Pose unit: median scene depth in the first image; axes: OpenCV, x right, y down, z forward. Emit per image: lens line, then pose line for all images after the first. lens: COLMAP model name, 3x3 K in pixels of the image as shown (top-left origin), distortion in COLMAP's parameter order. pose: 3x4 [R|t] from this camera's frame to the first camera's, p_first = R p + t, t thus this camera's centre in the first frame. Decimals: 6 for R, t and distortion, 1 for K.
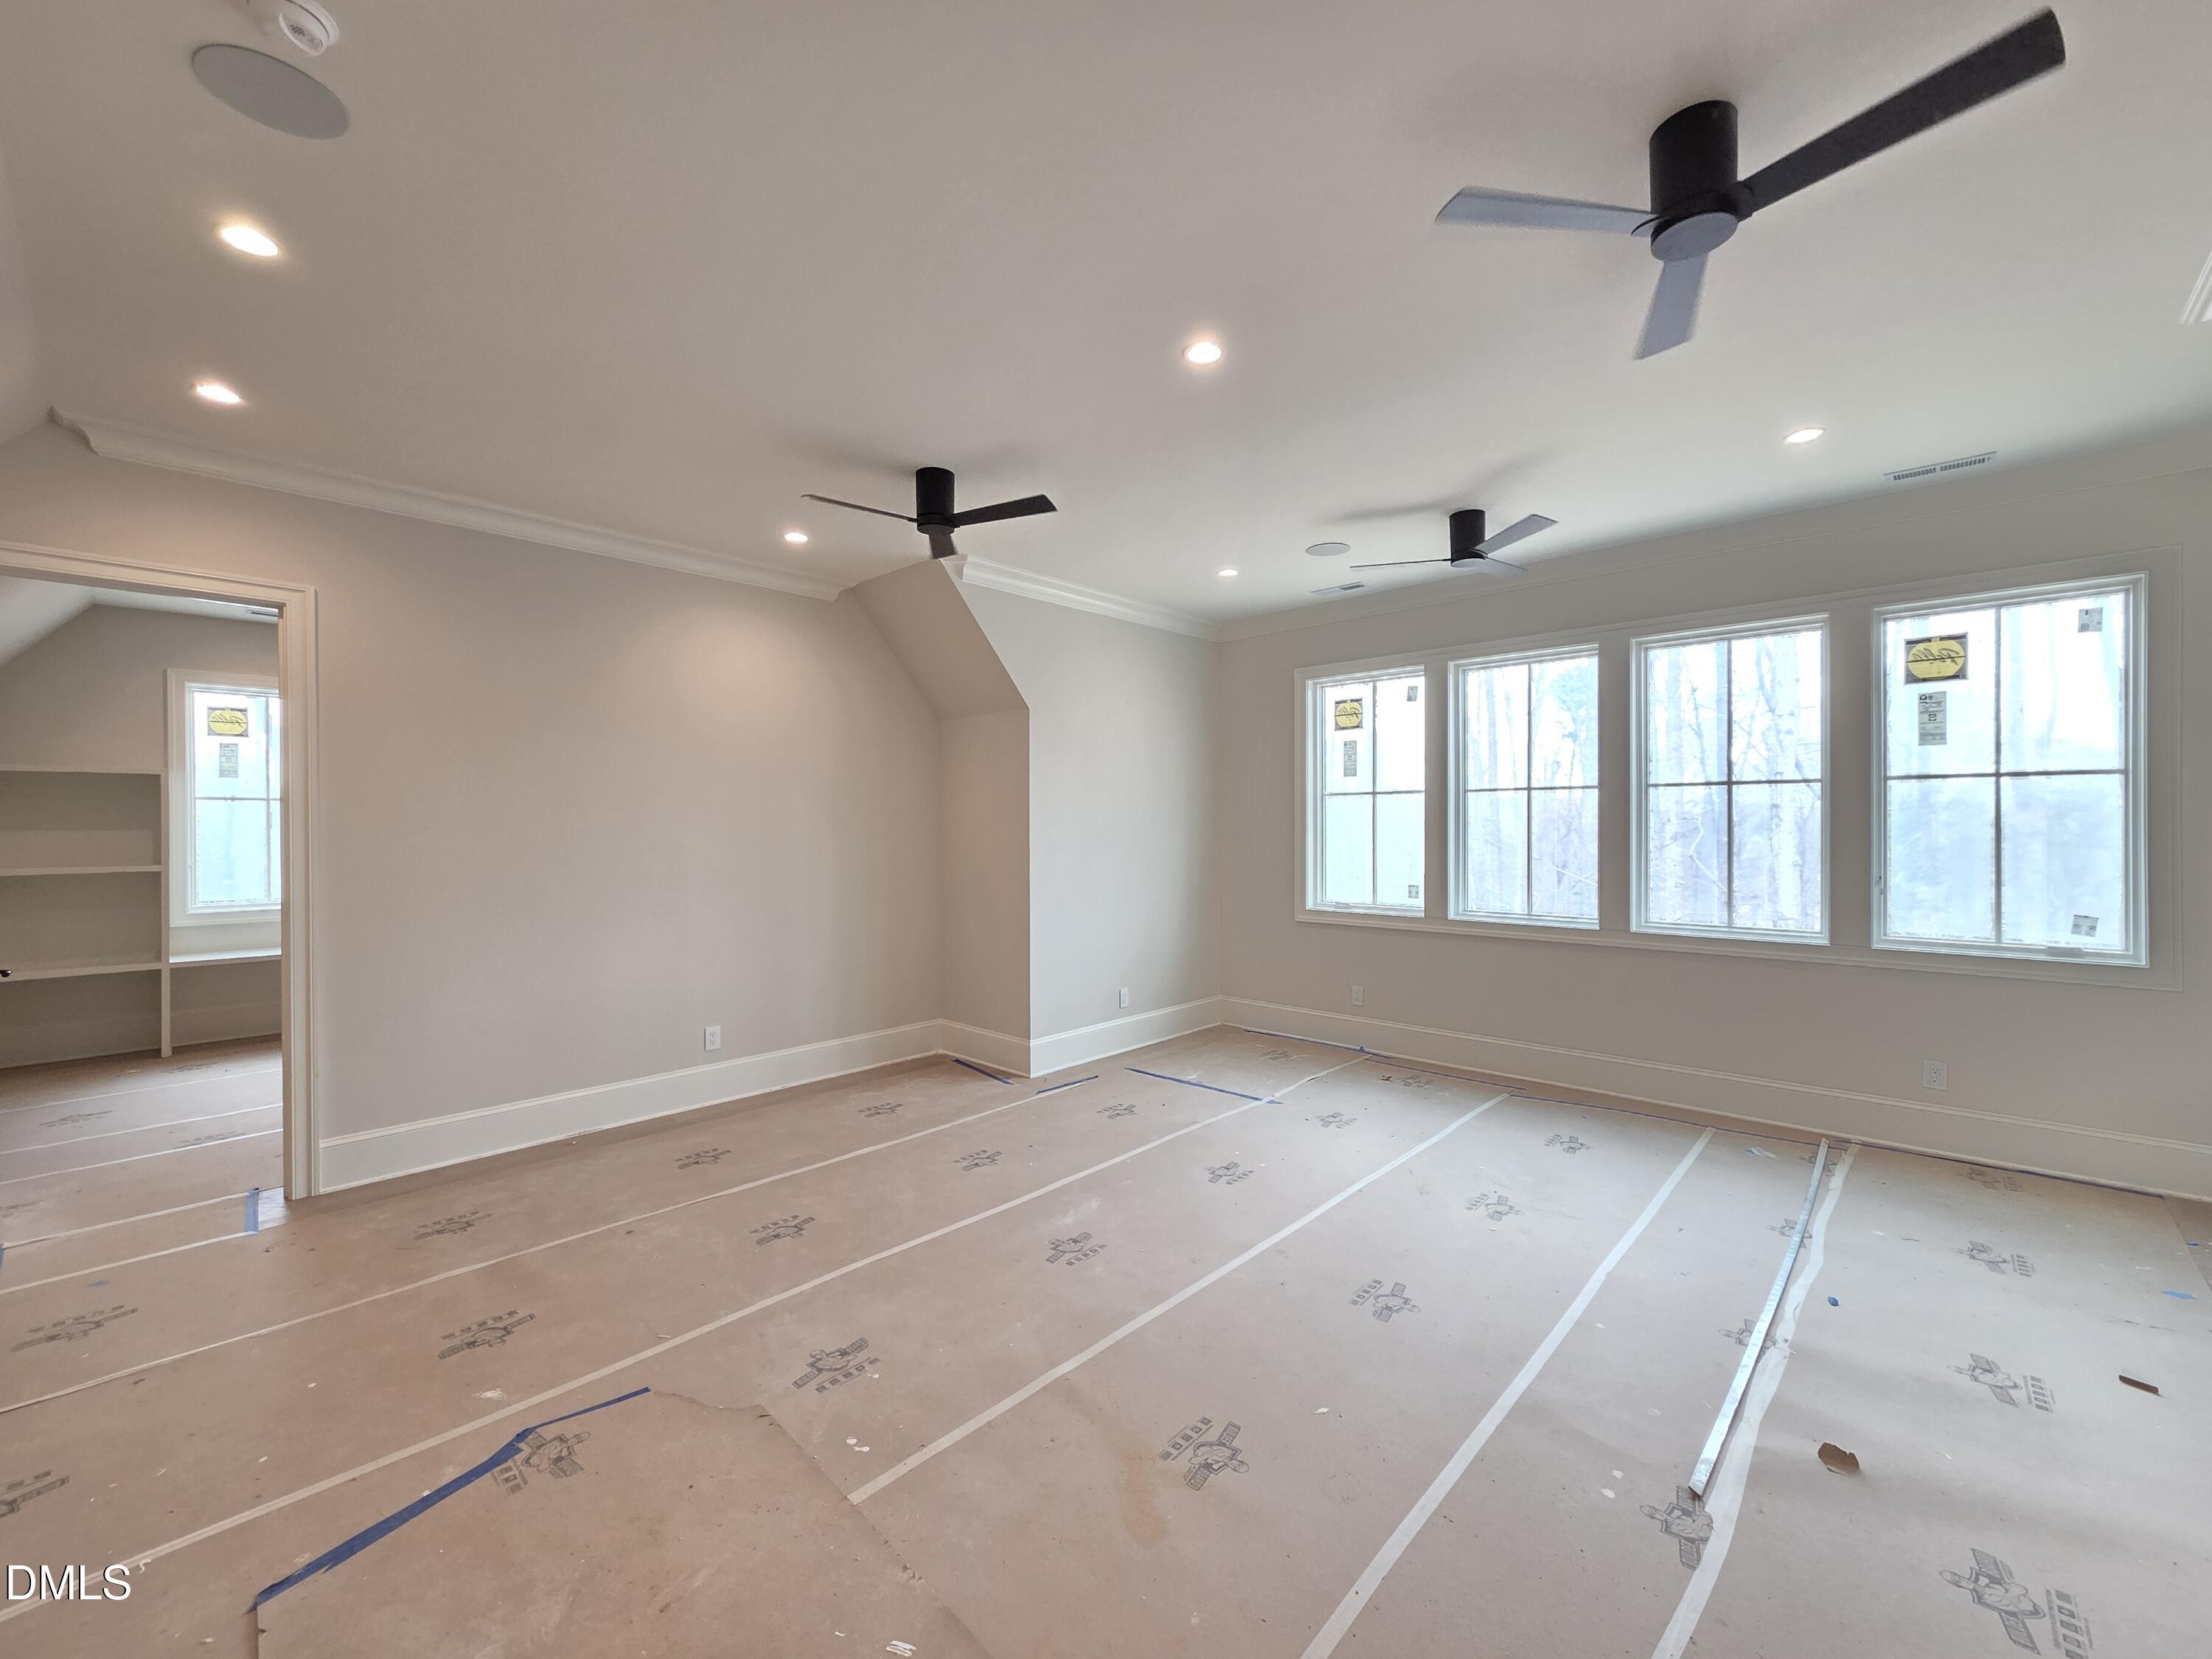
lens RADIAL K [[901.3, 0, 1106.0], [0, 901.3, 829.5], [0, 0, 1]] dist [0.005115, -0.000783]
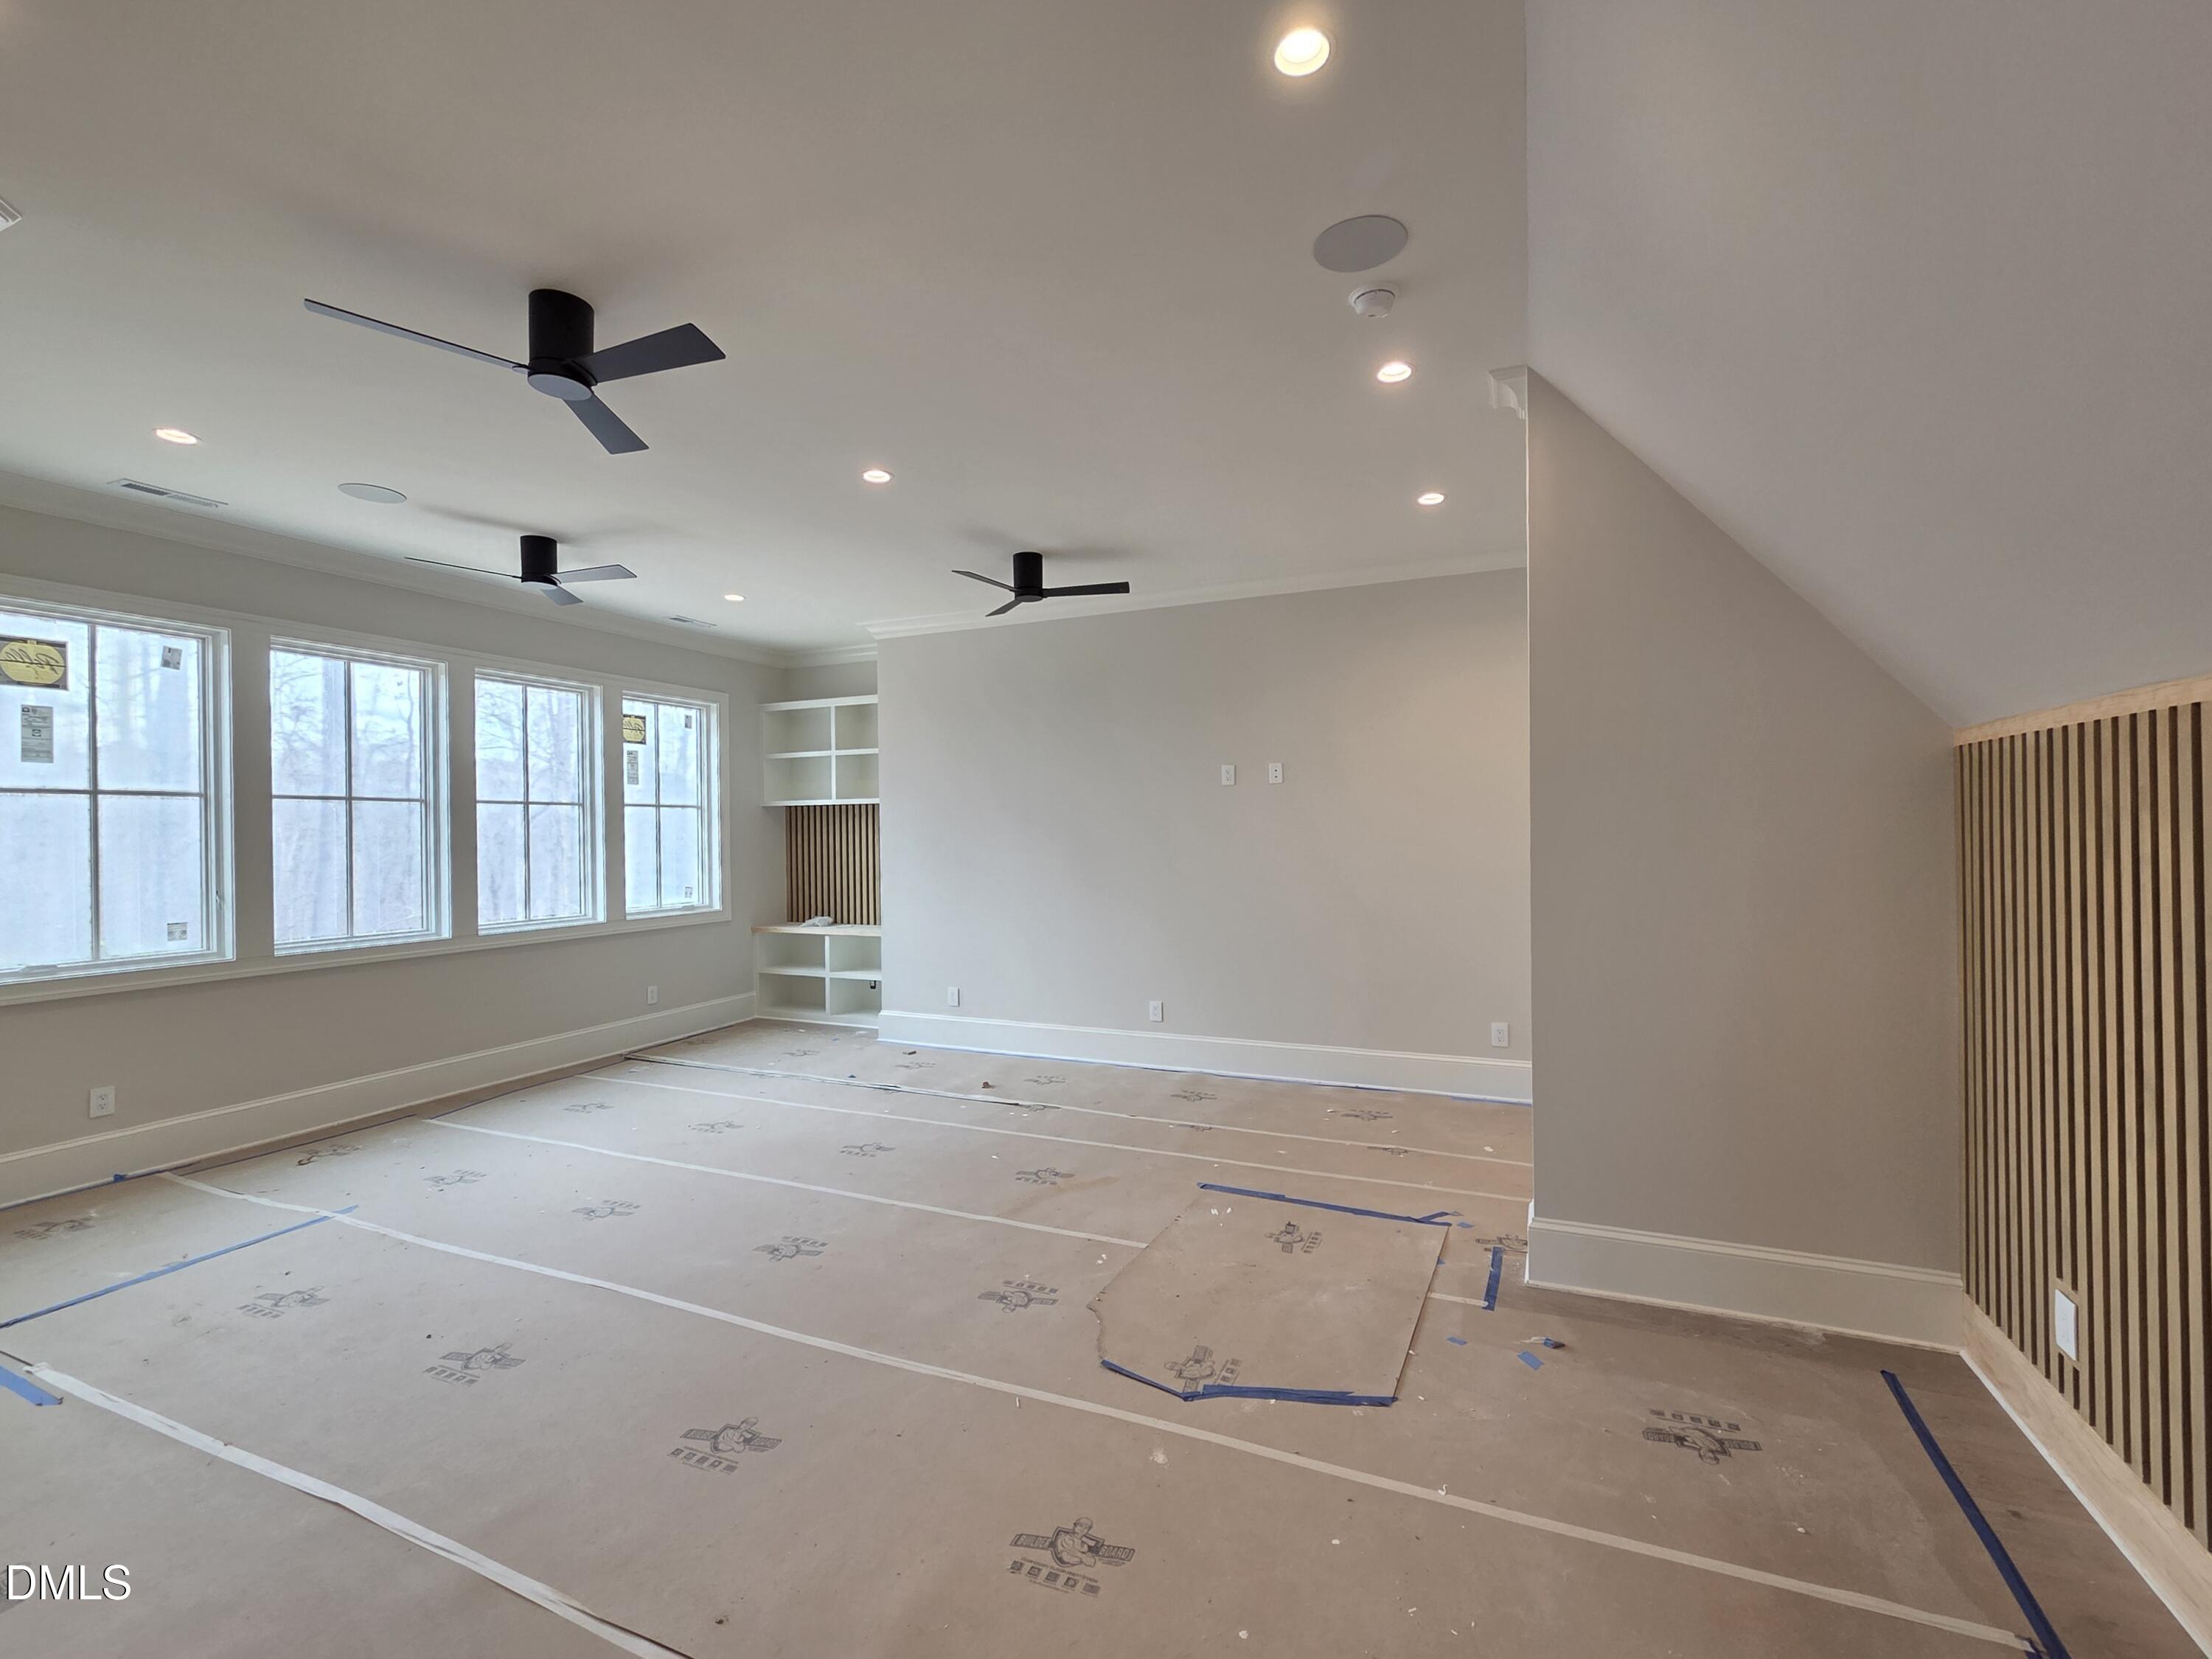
lens RADIAL K [[968.6, 0, 1106.0], [0, 968.6, 829.5], [0, 0, 1]] dist [-0.000570, -0.000230]
pose [[-0.337616, 0.009219, 0.941239, -0.756661], [0.017318, 0.999844, -0.003581, 0.003247], [-0.941125, 0.015091, -0.337723, 0.658236]]
